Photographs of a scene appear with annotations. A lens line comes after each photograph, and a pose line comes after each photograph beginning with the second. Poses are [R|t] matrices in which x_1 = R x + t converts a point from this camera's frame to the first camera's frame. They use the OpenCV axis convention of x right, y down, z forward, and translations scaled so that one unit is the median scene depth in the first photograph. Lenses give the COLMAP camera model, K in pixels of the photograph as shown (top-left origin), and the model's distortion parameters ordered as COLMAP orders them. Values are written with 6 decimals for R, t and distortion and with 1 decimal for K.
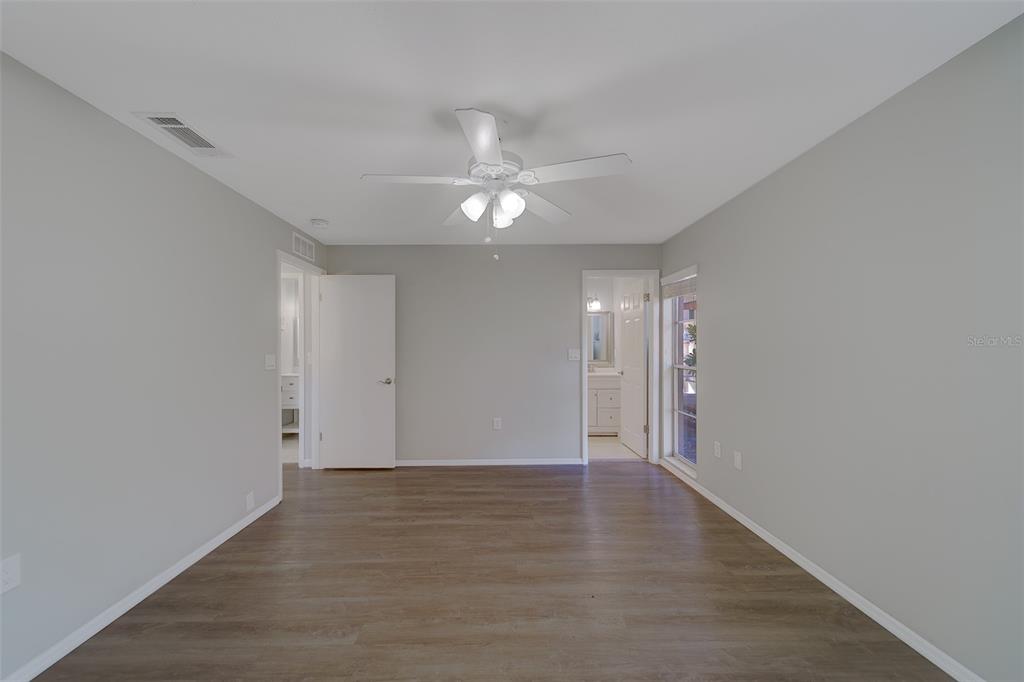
lens RADIAL K [[366.8, 0, 499.3], [0, 366.8, 344.4], [0, 0, 1]] dist [0.001280, -0.000068]
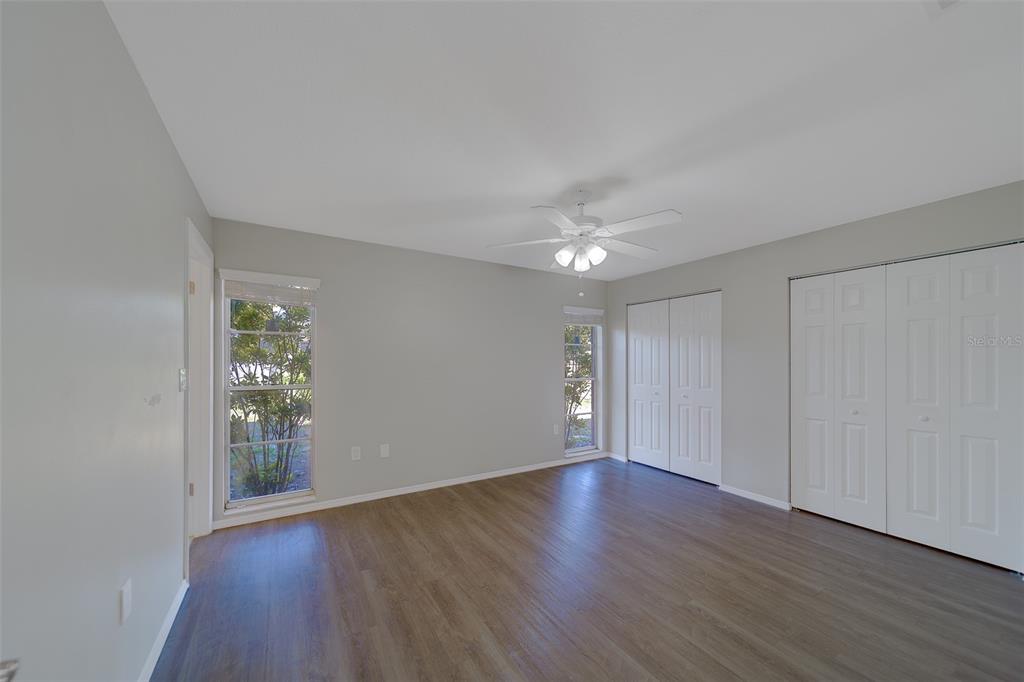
lens RADIAL K [[362.7, 0, 508.6], [0, 362.7, 360.9], [0, 0, 1]] dist [-0.000492, -0.000043]
pose [[-0.520199, 0.004381, 0.854034, -0.969866], [-0.005736, 0.999946, -0.008623, 0.009300], [-0.854026, -0.009384, -0.520146, 1.875152]]
